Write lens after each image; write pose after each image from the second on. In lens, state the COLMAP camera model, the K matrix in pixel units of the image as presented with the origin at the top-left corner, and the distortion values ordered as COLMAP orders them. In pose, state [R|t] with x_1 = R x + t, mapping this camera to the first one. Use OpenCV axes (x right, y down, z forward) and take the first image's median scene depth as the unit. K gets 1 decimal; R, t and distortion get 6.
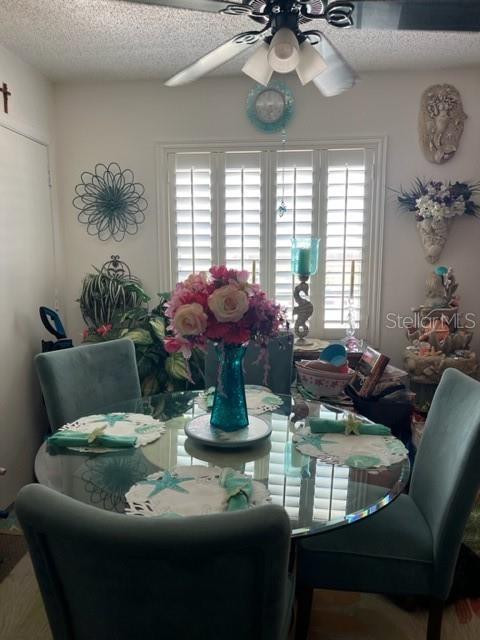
lens RADIAL K [[491.5, 0, 238.4], [0, 491.5, 324.2], [0, 0, 1]] dist [0.075193, -0.080964]
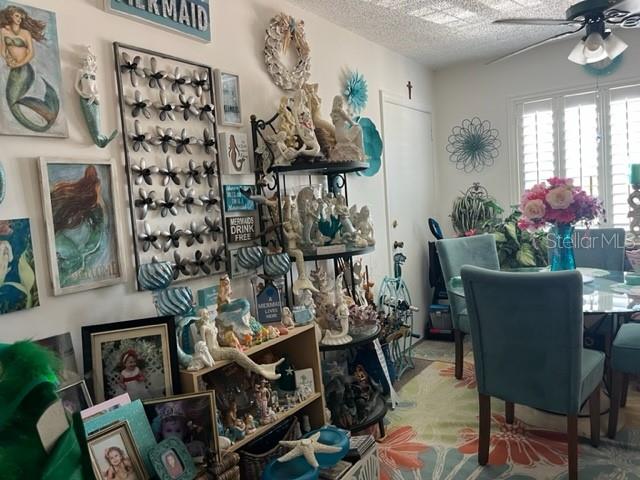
lens RADIAL K [[491.5, 0, 320.0], [0, 491.5, 239.6], [0, 0, 1]] dist [0.075193, -0.080964]
pose [[0.871430, -0.021980, -0.490027, 0.050584], [-0.000565, 0.998950, -0.045813, 0.092681], [0.490519, 0.040200, 0.870503, -0.456337]]
